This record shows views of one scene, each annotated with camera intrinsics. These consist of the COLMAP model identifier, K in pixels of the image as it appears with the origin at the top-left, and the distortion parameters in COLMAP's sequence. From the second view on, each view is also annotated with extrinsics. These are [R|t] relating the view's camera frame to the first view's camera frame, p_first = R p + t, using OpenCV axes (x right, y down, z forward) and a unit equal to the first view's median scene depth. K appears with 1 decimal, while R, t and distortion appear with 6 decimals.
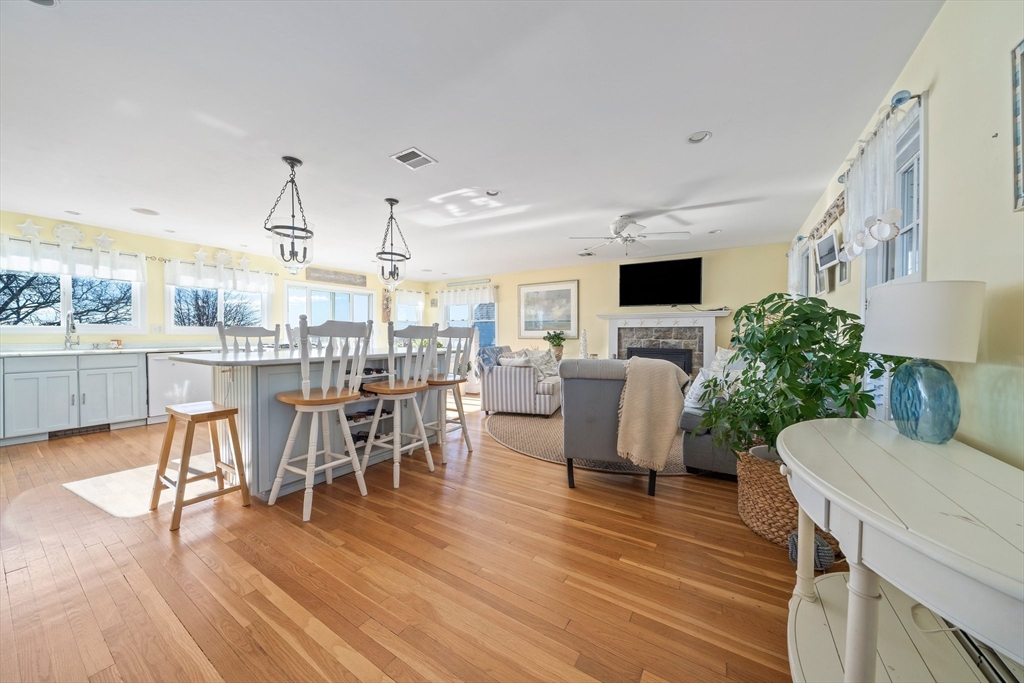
lens RADIAL K [[351.9, 0, 510.2], [0, 351.9, 340.0], [0, 0, 1]] dist [-0.010571, 0.001312]
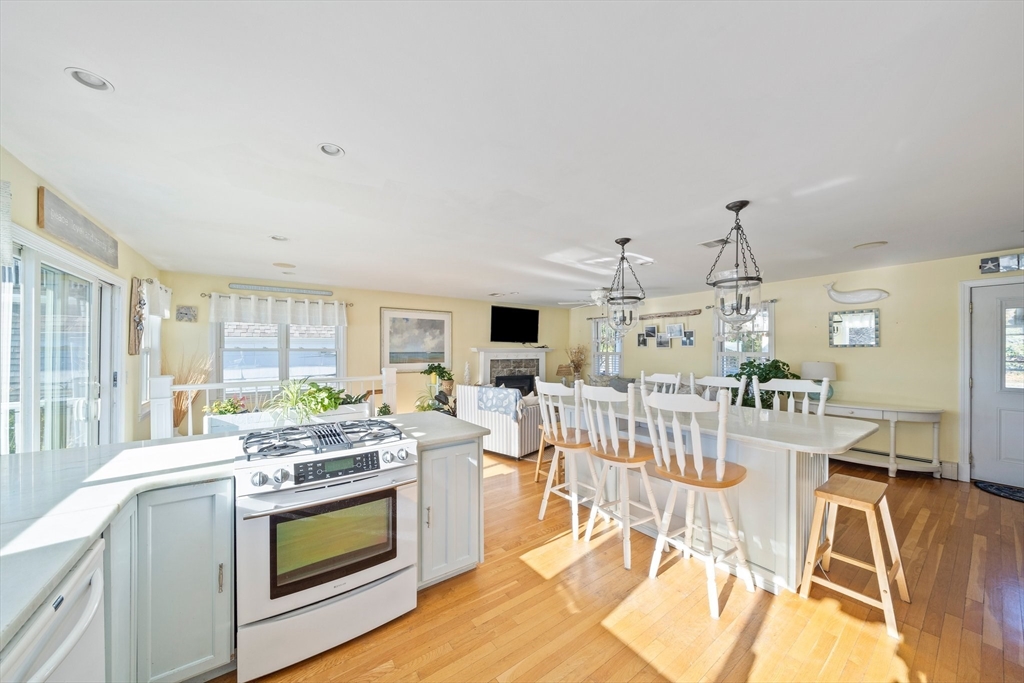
lens RADIAL K [[351.9, 0, 504.9], [0, 351.9, 346.6], [0, 0, 1]] dist [-0.010571, 0.001312]
pose [[0.381471, 0.007884, 0.924347, -0.735905], [0.012325, 0.999831, -0.013614, -0.062200], [-0.924298, 0.016586, 0.381310, 0.524964]]
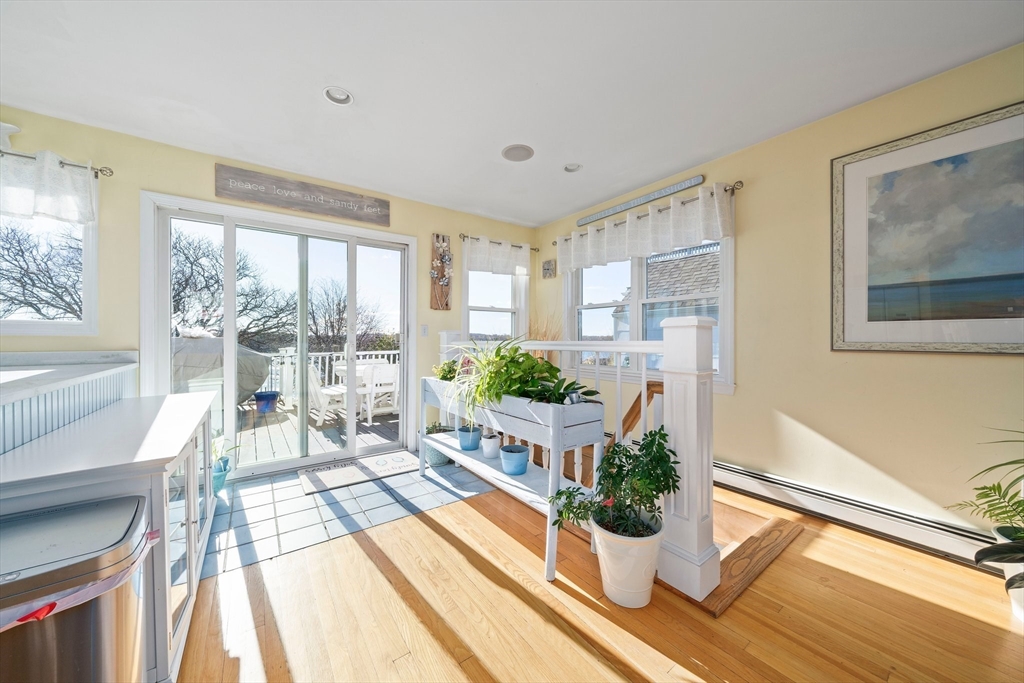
lens RADIAL K [[351.9, 0, 501.0], [0, 351.9, 342.8], [0, 0, 1]] dist [-0.010571, 0.001312]
pose [[0.930571, -0.002811, -0.366100, -0.150325], [0.002906, 0.999996, -0.000290, -0.009849], [0.366099, -0.000794, 0.930576, 0.772516]]
